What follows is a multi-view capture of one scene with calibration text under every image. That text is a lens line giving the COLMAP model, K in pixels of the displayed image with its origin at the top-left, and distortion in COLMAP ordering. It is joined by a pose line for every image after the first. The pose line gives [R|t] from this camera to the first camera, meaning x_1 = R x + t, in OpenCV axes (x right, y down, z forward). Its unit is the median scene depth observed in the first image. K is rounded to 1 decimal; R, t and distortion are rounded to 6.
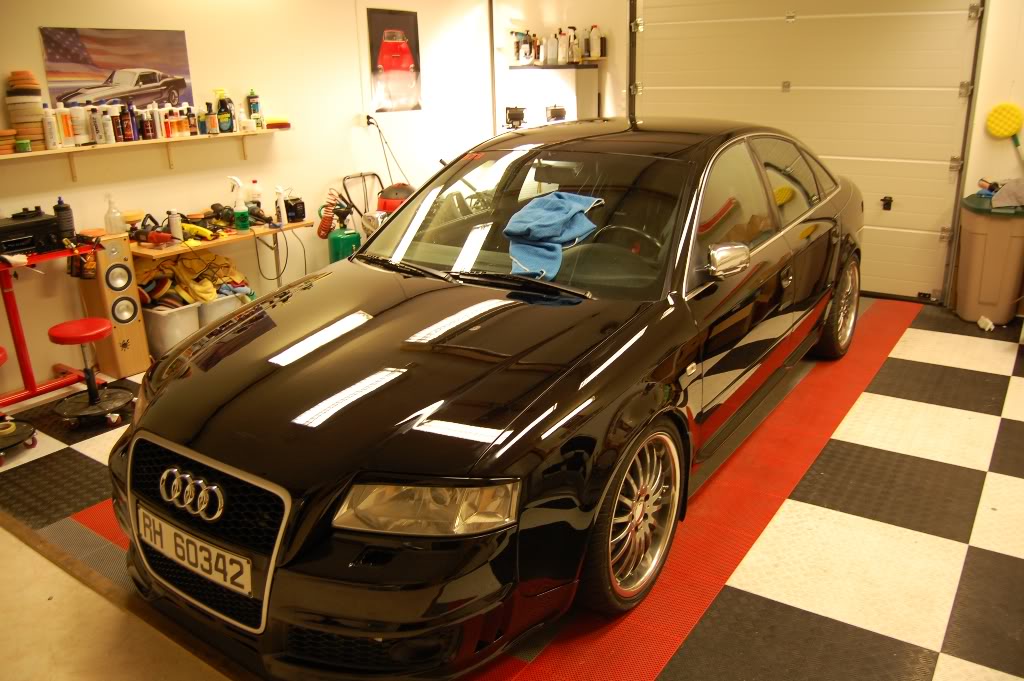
lens RADIAL K [[798.2, 0, 520.7], [0, 798.2, 339.3], [0, 0, 1]] dist [-0.096719, 0.043969]
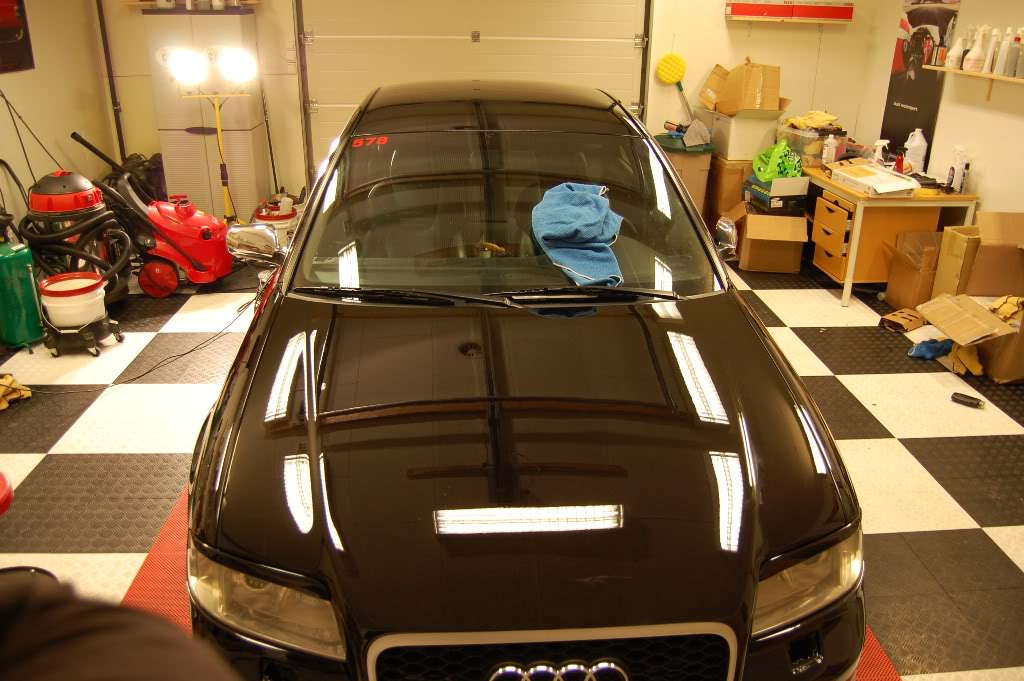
lens RADIAL K [[797.1, 0, 509.0], [0, 797.1, 342.5], [0, 0, 1]] dist [-0.057725, 0.008303]
pose [[0.789455, -0.210800, 0.576476, -0.536004], [0.163491, 0.977465, 0.133537, -0.136716], [-0.591635, -0.011173, 0.806129, 0.316660]]
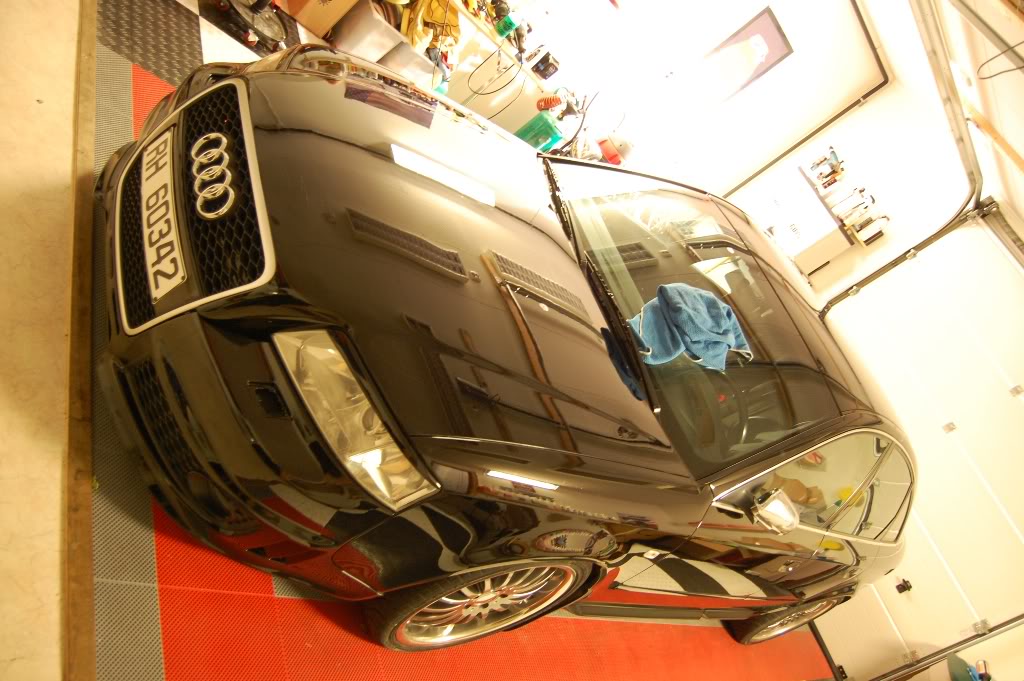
lens RADIAL K [[798.2, 0, 520.7], [0, 798.2, 339.3], [0, 0, 1]] dist [-0.096719, 0.043969]
pose [[0.557532, 0.830136, -0.005632, -0.051289], [-0.828606, 0.556893, 0.057291, -0.021606], [0.050696, -0.027275, 0.998342, 0.101137]]
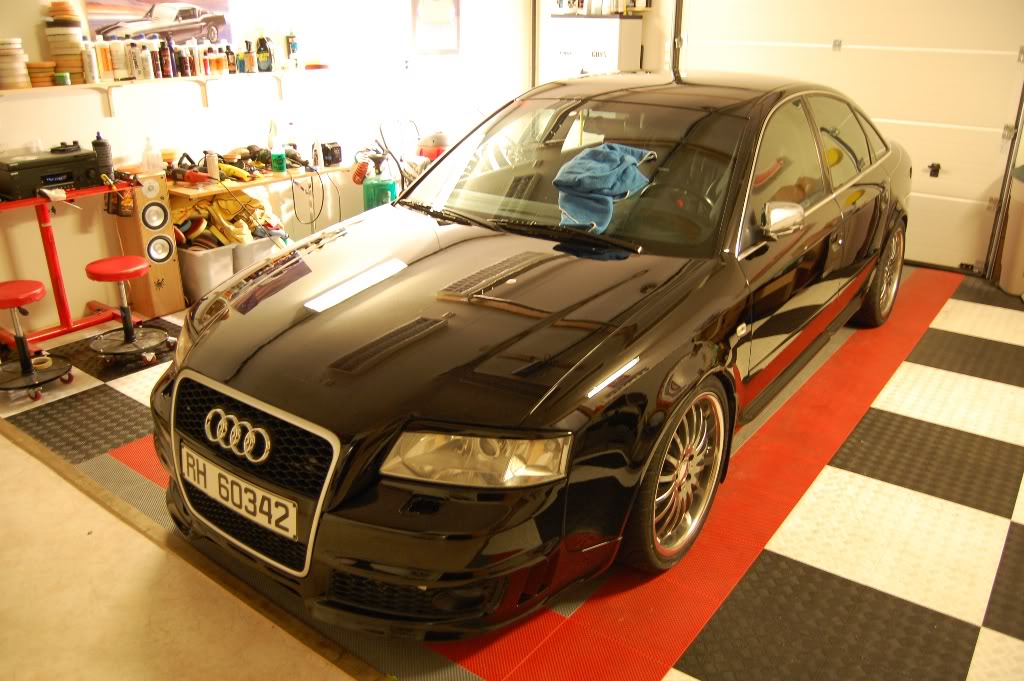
lens RADIAL K [[798.2, 0, 520.7], [0, 798.2, 339.3], [0, 0, 1]] dist [-0.096719, 0.043969]
pose [[0.998890, 0.040950, -0.023268, -0.029258], [-0.039577, 0.997607, 0.056699, 0.003684], [0.025534, -0.055716, 0.998120, 0.013230]]
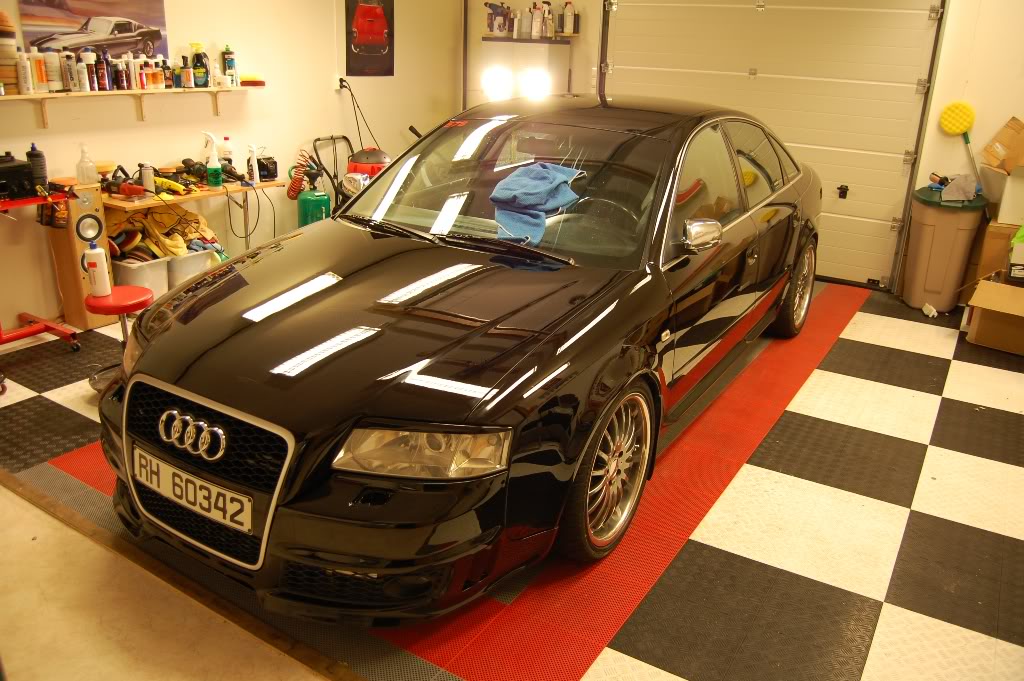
lens RADIAL K [[798.2, 0, 520.7], [0, 798.2, 339.3], [0, 0, 1]] dist [-0.096719, 0.043969]
pose [[0.996993, 0.037840, 0.067622, -0.042272], [-0.039926, 0.998759, 0.029767, 0.015651], [-0.066412, -0.032378, 0.997267, -0.038925]]
